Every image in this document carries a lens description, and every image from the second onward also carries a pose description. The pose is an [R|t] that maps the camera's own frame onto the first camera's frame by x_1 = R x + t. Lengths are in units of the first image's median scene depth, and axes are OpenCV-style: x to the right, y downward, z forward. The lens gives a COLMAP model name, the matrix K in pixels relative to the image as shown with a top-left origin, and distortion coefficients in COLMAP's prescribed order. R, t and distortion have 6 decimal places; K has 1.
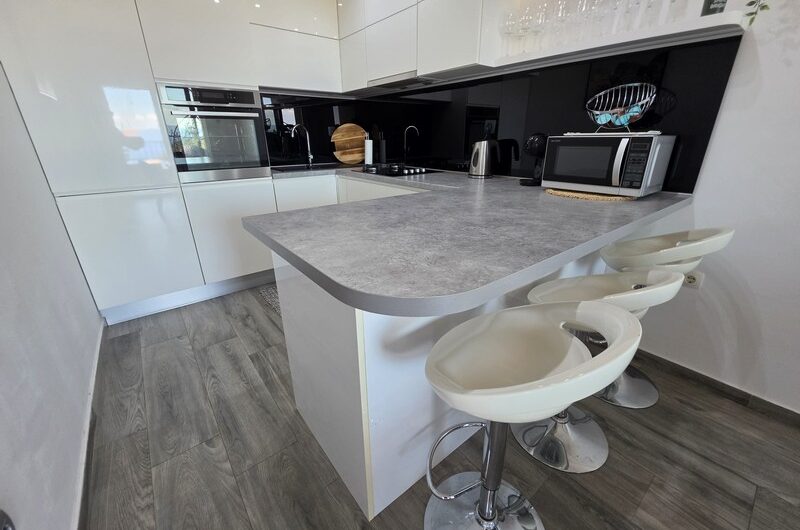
lens RADIAL K [[321.8, 0, 402.3], [0, 321.8, 259.4], [0, 0, 1]] dist [-0.002403, 0.000578]
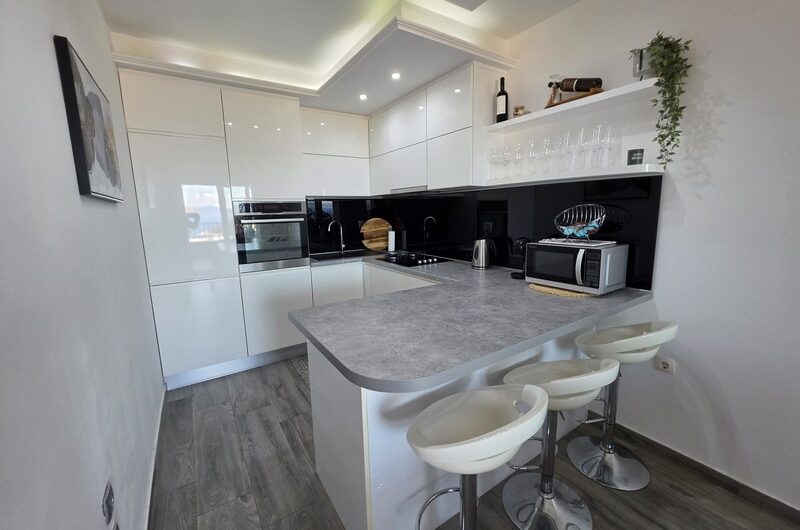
lens RADIAL K [[321.8, 0, 402.9], [0, 321.8, 259.9], [0, 0, 1]] dist [-0.002403, 0.000578]
pose [[0.995897, -0.002414, -0.090462, 0.089510], [-0.016359, 0.978371, -0.206210, -0.053070], [0.089003, 0.206844, 0.974317, -0.262611]]
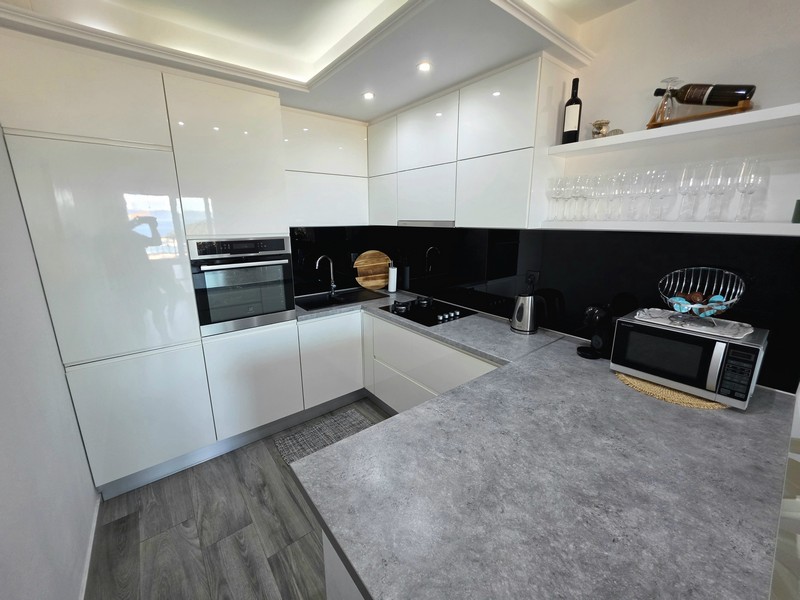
lens RADIAL K [[322.2, 0, 400.5], [0, 322.2, 292.7], [0, 0, 1]] dist [-0.001627, 0.000268]
pose [[0.999976, 0.005674, -0.003918, -0.161137], [-0.006154, 0.990675, -0.136106, -0.341383], [0.003110, 0.136126, 0.990687, 0.091901]]
